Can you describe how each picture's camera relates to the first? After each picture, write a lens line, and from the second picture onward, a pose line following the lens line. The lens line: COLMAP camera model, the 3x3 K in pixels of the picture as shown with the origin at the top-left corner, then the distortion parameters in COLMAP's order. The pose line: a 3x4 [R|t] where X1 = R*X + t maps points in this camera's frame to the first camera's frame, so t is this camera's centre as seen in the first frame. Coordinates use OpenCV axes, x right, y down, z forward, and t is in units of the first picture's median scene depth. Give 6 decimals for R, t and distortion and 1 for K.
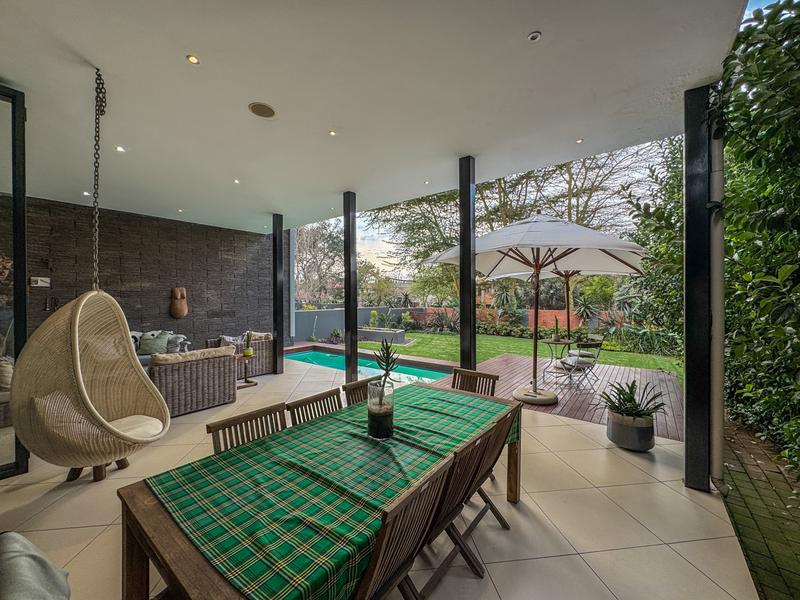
lens RADIAL K [[318.9, 0, 398.7], [0, 318.9, 297.5], [0, 0, 1]] dist [-0.004229, 0.000974]
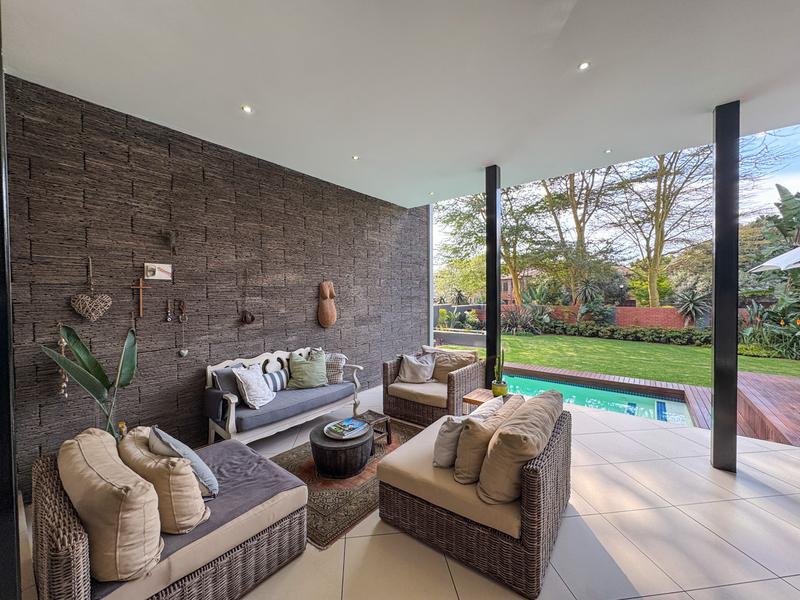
lens RADIAL K [[318.9, 0, 398.5], [0, 318.9, 297.8], [0, 0, 1]] dist [-0.004229, 0.000974]
pose [[0.999991, -0.004293, 0.000467, -0.447695], [0.004286, 0.999884, 0.014583, -0.005545], [-0.000530, -0.014581, 0.999894, 0.275690]]
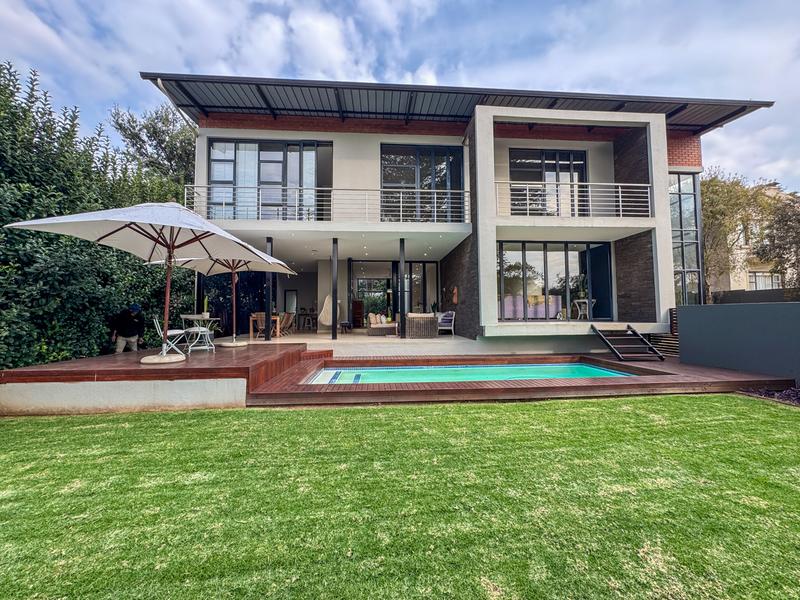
lens RADIAL K [[318.9, 0, 400.1], [0, 318.9, 297.0], [0, 0, 1]] dist [-0.004229, 0.000974]
pose [[-0.735262, -0.025443, -0.677306, 0.549830], [0.012545, 0.998613, -0.051132, 0.088347], [0.677667, -0.046092, -0.733923, 1.684622]]
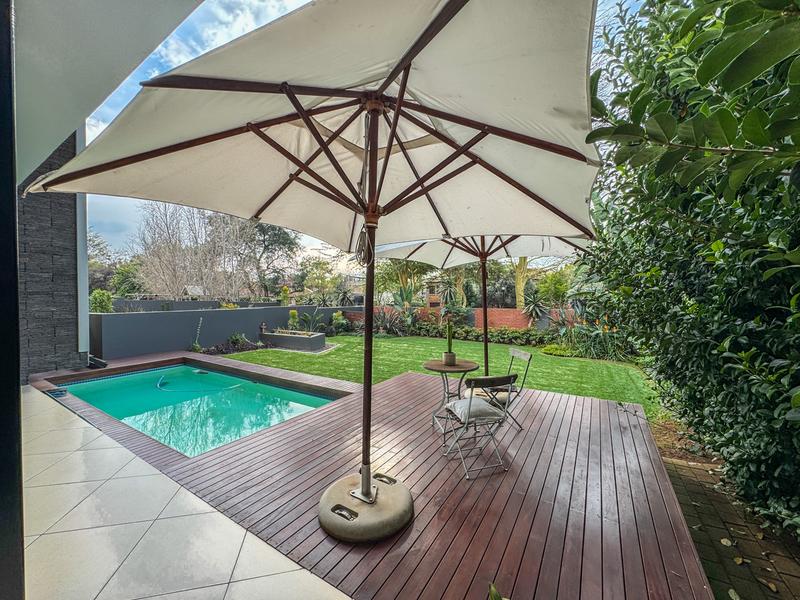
lens RADIAL K [[318.9, 0, 400.0], [0, 318.9, 296.5], [0, 0, 1]] dist [-0.004229, 0.000974]
pose [[0.994740, -0.001002, 0.102429, 0.254290], [0.000968, 0.999999, 0.000388, 0.012669], [-0.102430, -0.000287, 0.994740, 0.327695]]
